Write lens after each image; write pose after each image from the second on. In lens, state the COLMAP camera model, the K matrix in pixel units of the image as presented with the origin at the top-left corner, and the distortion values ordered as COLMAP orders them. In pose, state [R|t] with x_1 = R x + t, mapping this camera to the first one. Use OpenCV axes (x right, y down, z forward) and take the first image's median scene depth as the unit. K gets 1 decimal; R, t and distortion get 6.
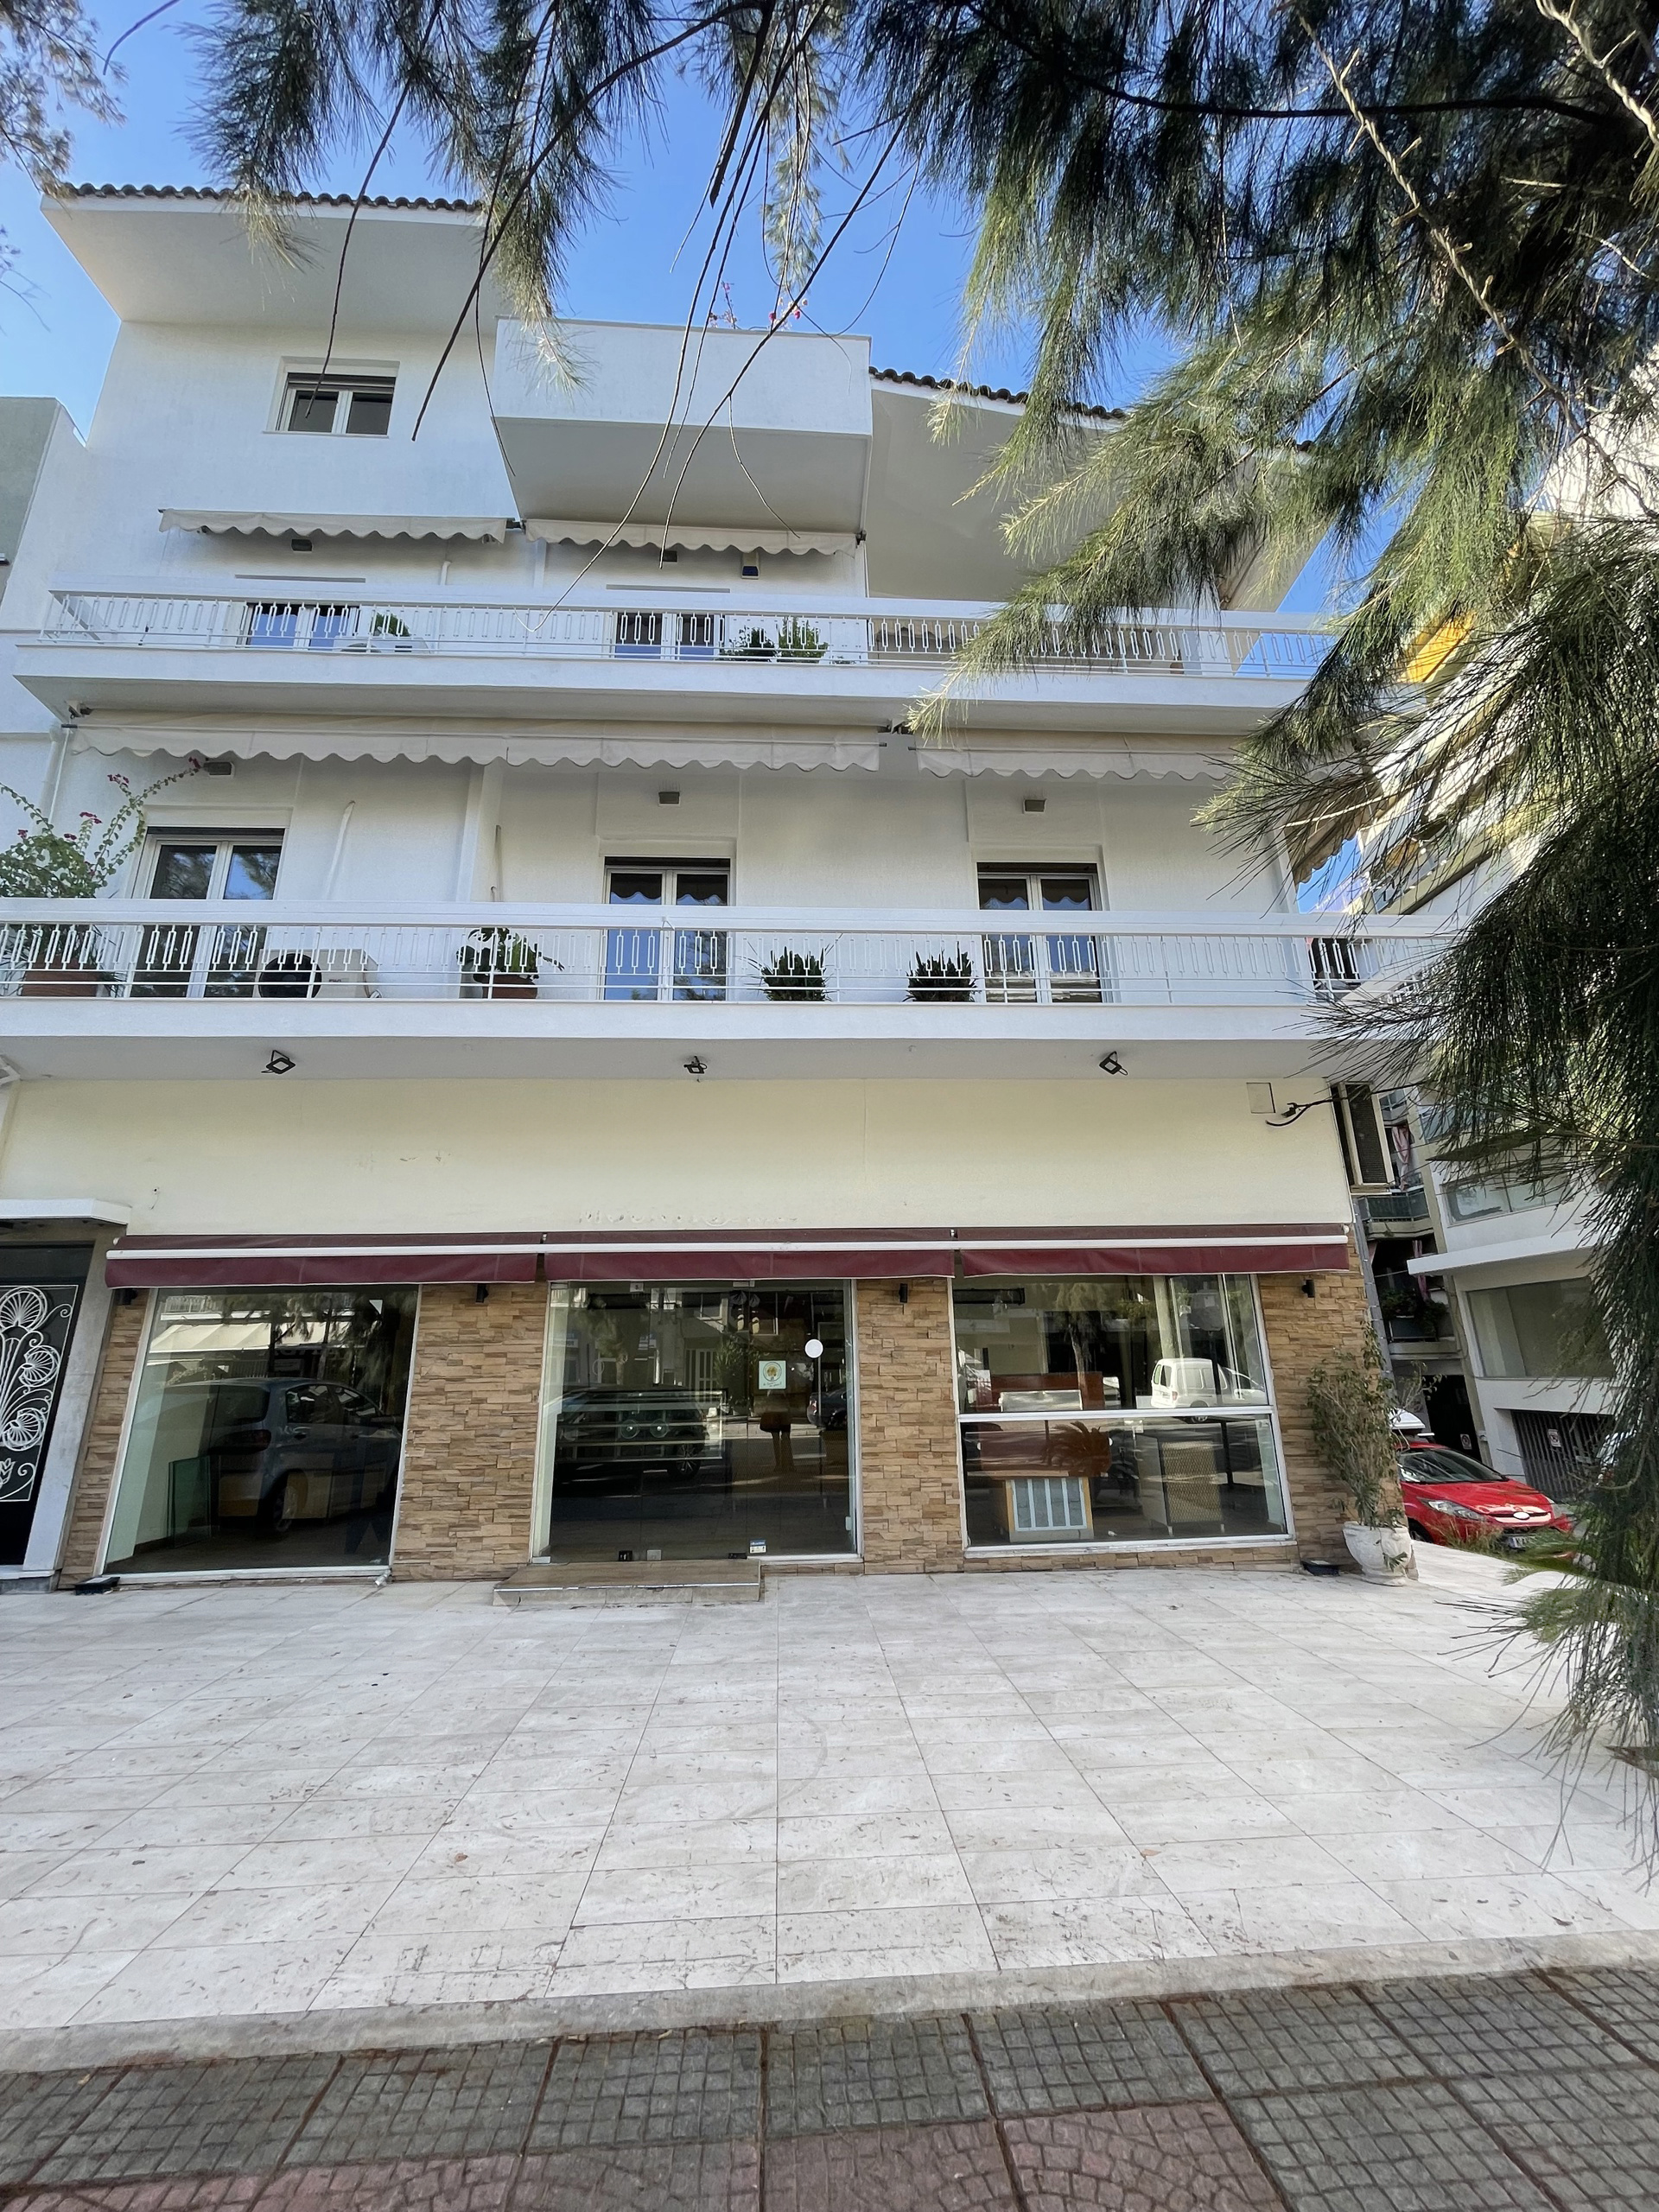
lens RADIAL K [[887.0, 0, 828.0], [0, 887.0, 1109.7], [0, 0, 1]] dist [-0.001962, -0.000211]
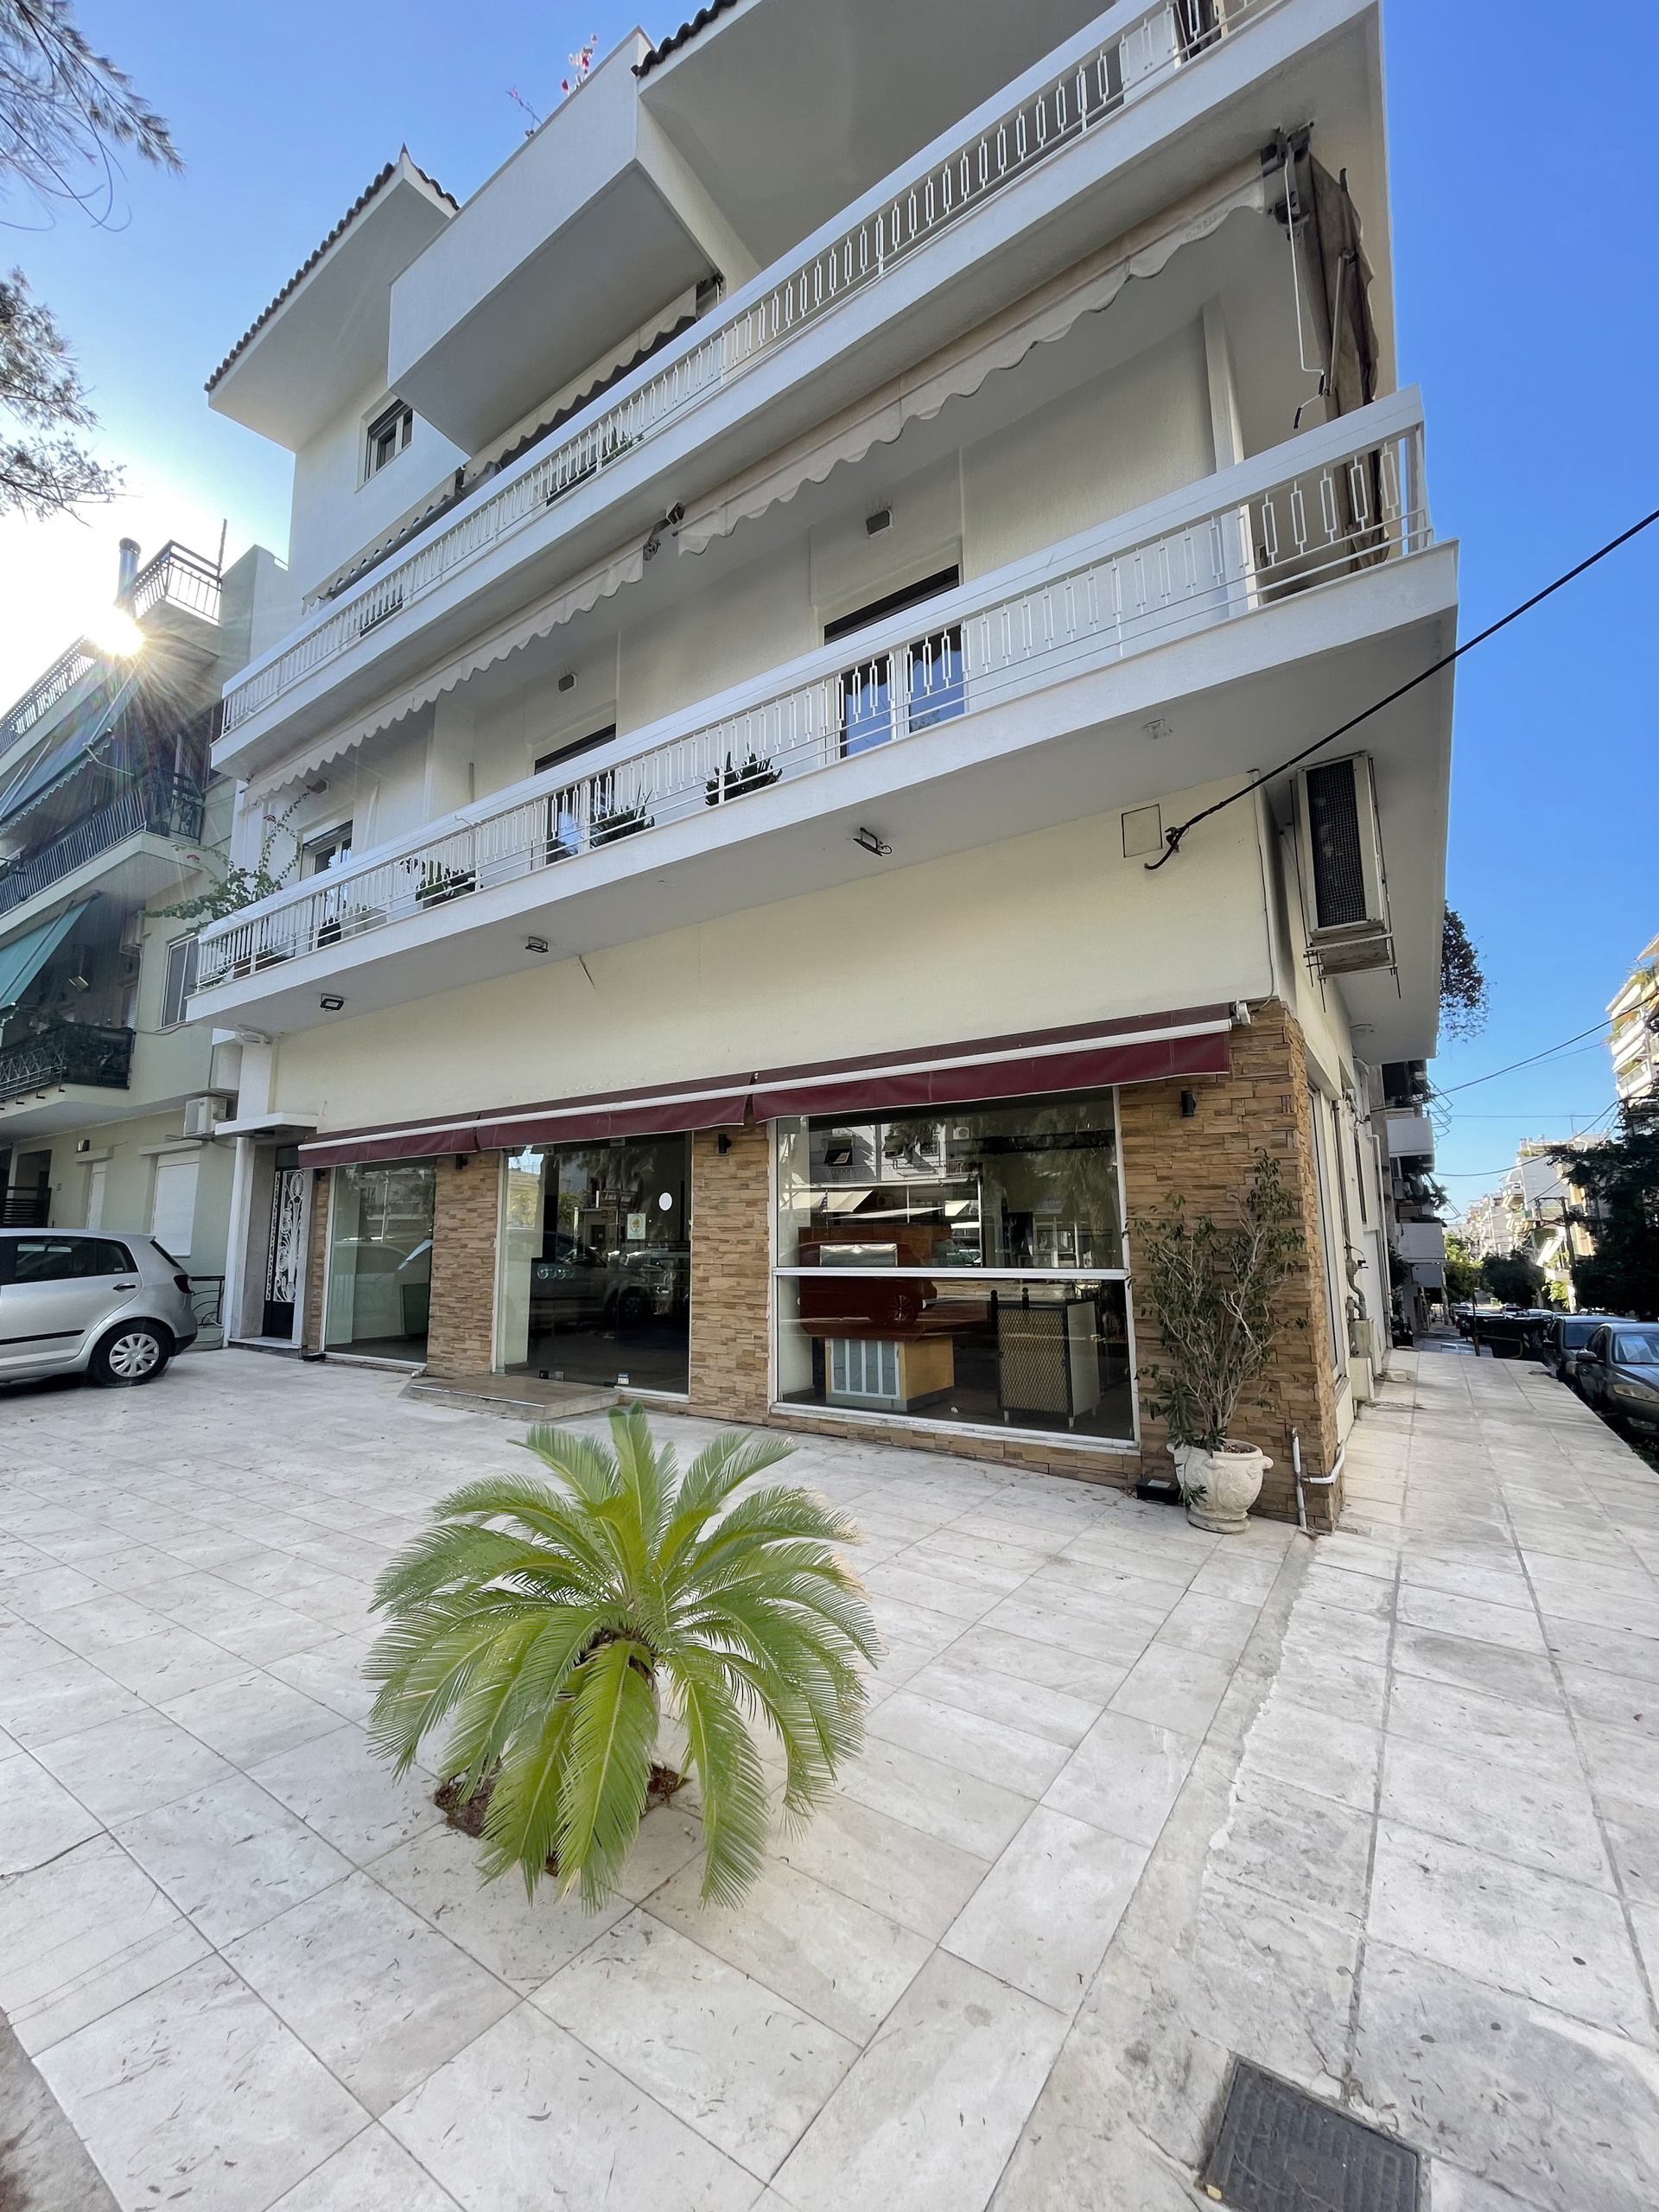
lens RADIAL K [[887.7, 0, 829.5], [0, 887.7, 1106.0], [0, 0, 1]] dist [-0.004358, -0.000006]
pose [[0.801345, -0.078321, -0.593053, 0.810412], [0.165986, 0.981575, 0.094654, 0.105607], [0.574712, -0.174289, 0.799581, 0.341367]]
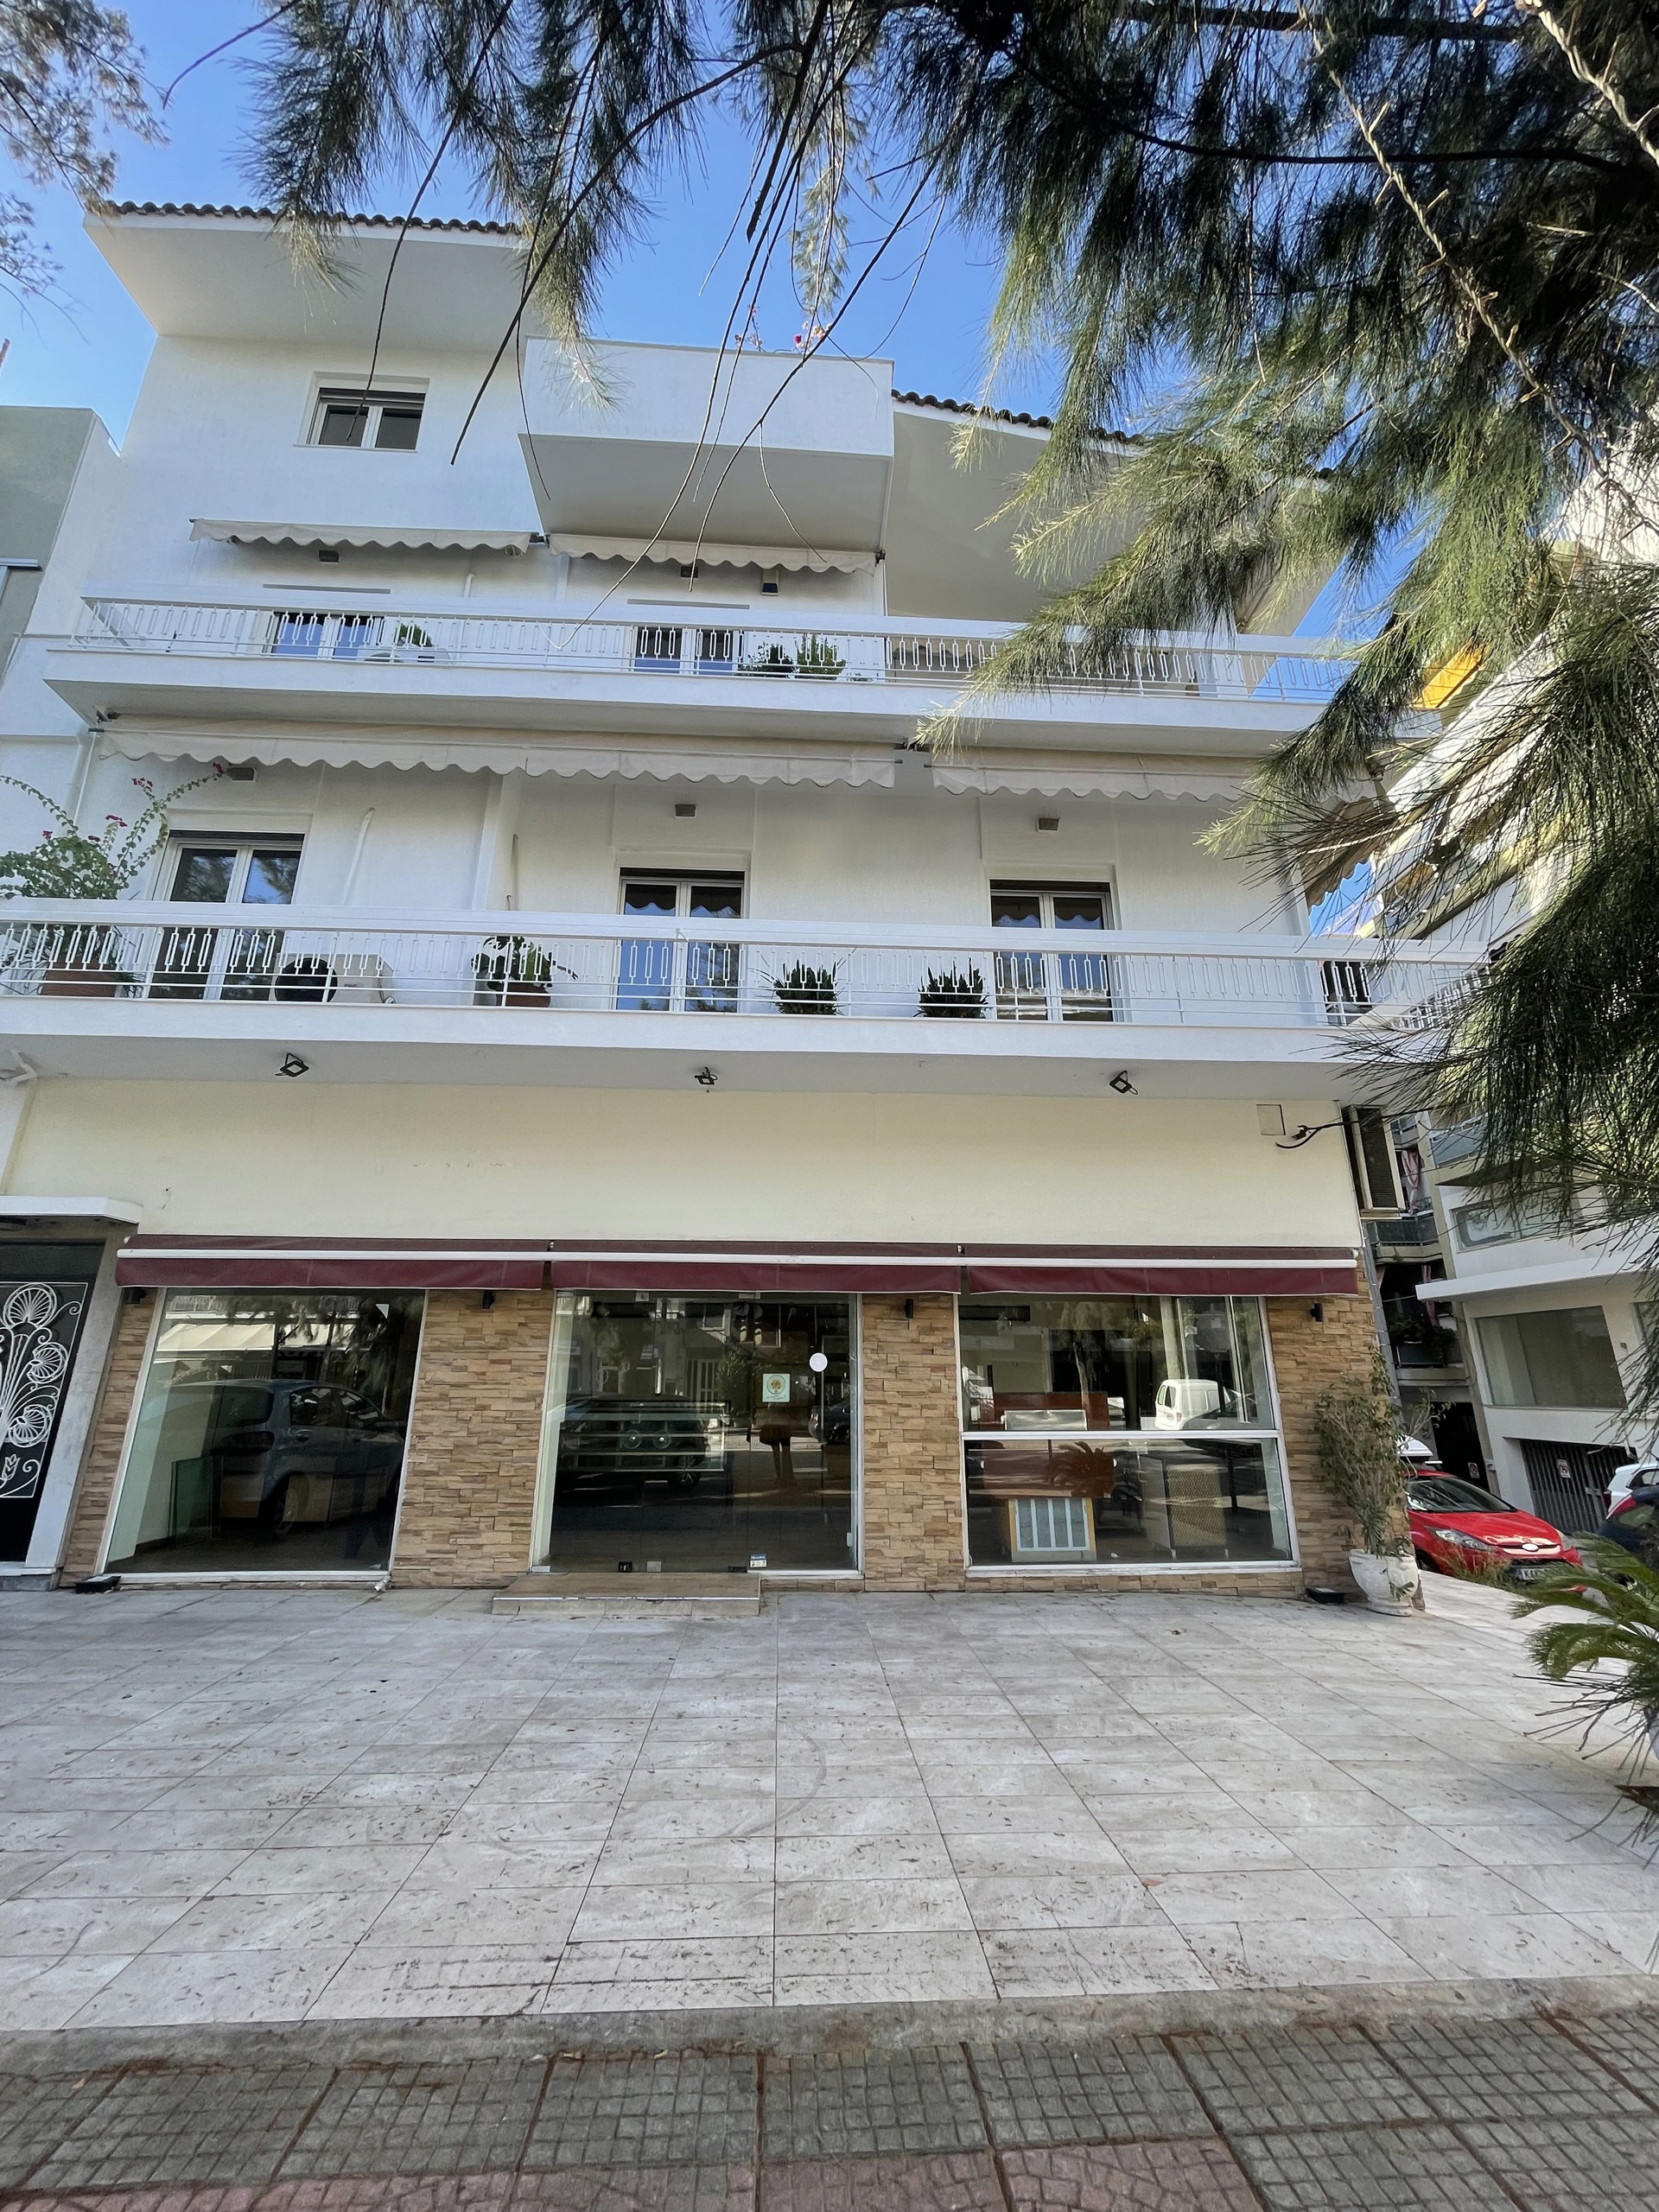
lens RADIAL K [[887.0, 0, 828.0], [0, 887.0, 1109.7], [0, 0, 1]] dist [-0.001962, -0.000211]
pose [[0.999777, 0.019630, -0.007802, -0.003072], [-0.019734, 0.999714, -0.013508, -0.001583], [0.007534, 0.013659, 0.999878, -0.001798]]
